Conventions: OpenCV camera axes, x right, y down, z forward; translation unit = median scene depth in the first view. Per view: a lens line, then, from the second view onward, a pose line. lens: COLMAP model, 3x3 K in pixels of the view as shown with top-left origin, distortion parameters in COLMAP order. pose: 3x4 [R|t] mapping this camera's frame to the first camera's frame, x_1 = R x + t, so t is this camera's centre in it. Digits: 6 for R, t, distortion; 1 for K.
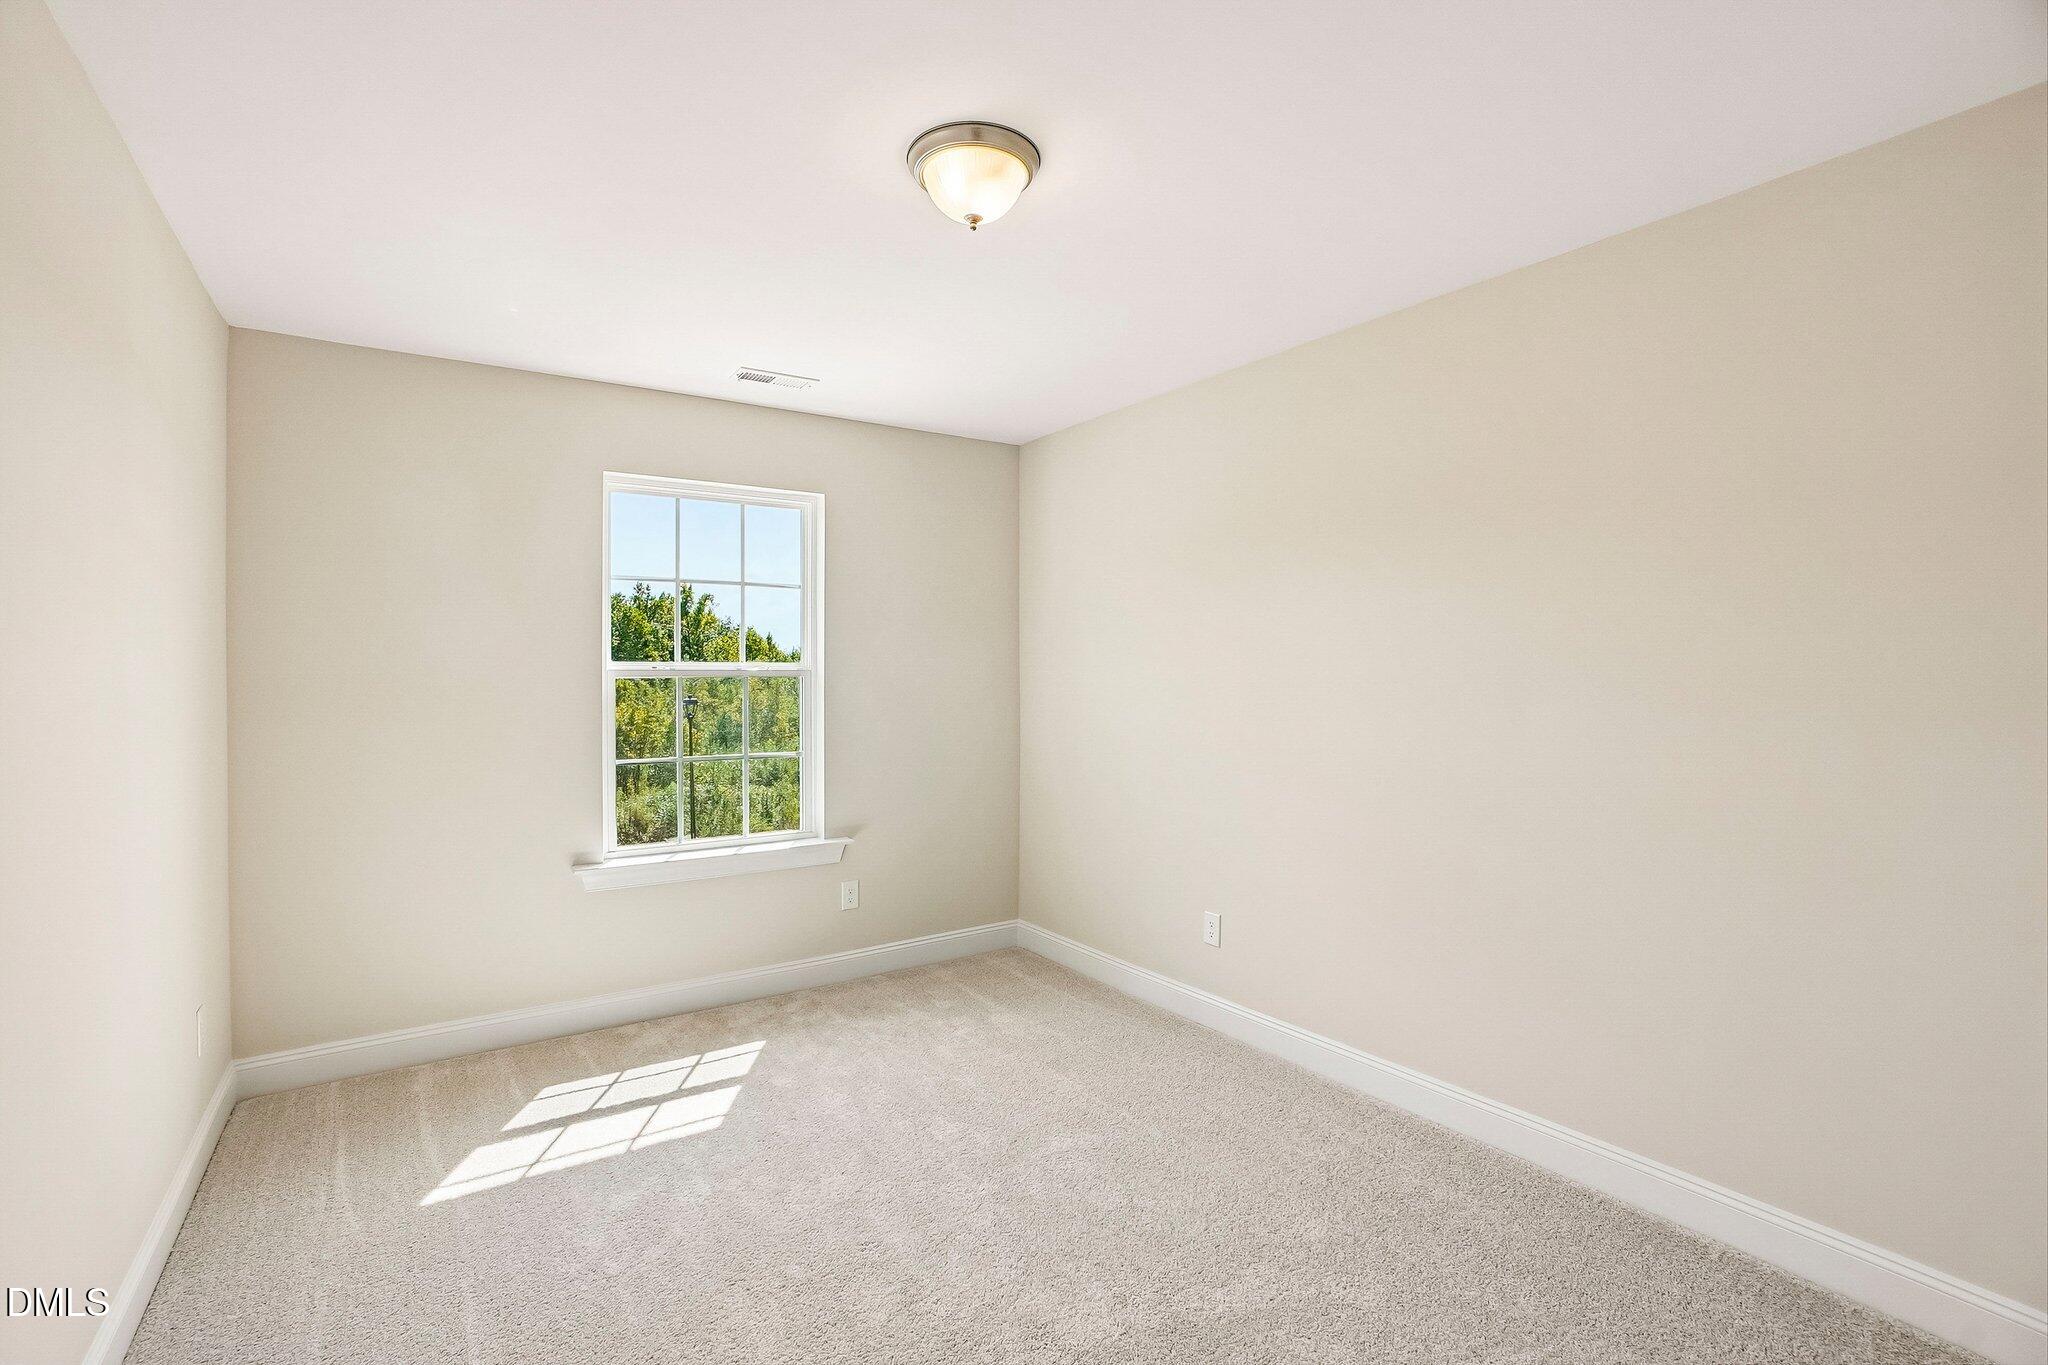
lens RADIAL K [[905.8, 0, 1010.1], [0, 905.8, 679.3], [0, 0, 1]] dist [-0.057780, 0.021950]
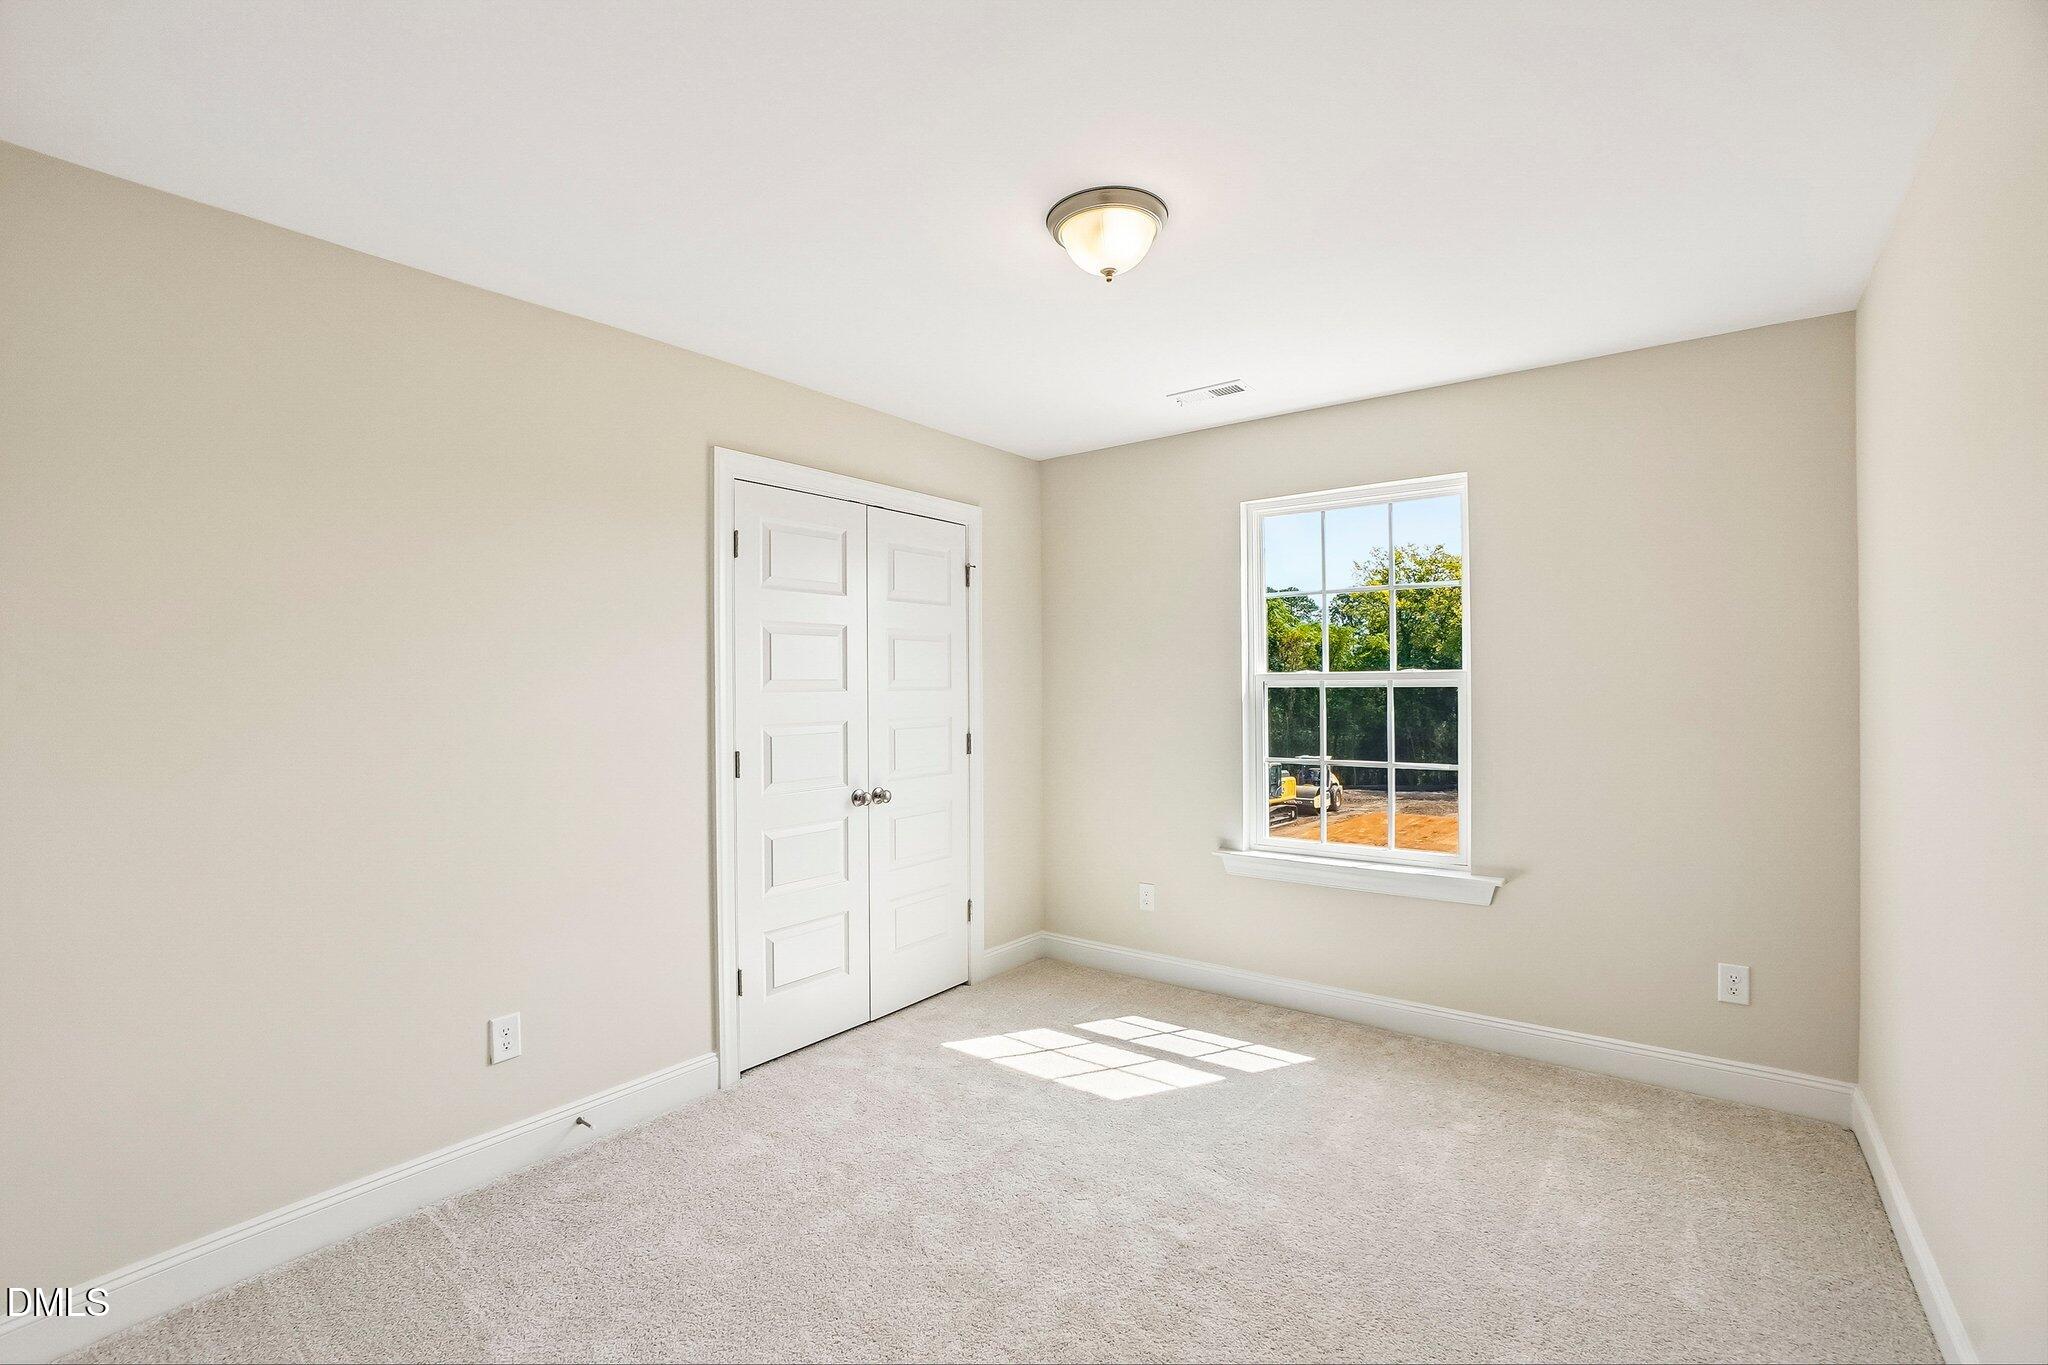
lens RADIAL K [[905.8, 0, 1010.1], [0, 905.8, 679.3], [0, 0, 1]] dist [-0.057780, 0.021950]
pose [[0.334730, -0.005447, -0.942298, 0.496658], [-0.006016, 0.999951, -0.007917, 0.001329], [0.942295, 0.008319, 0.334680, 0.338241]]
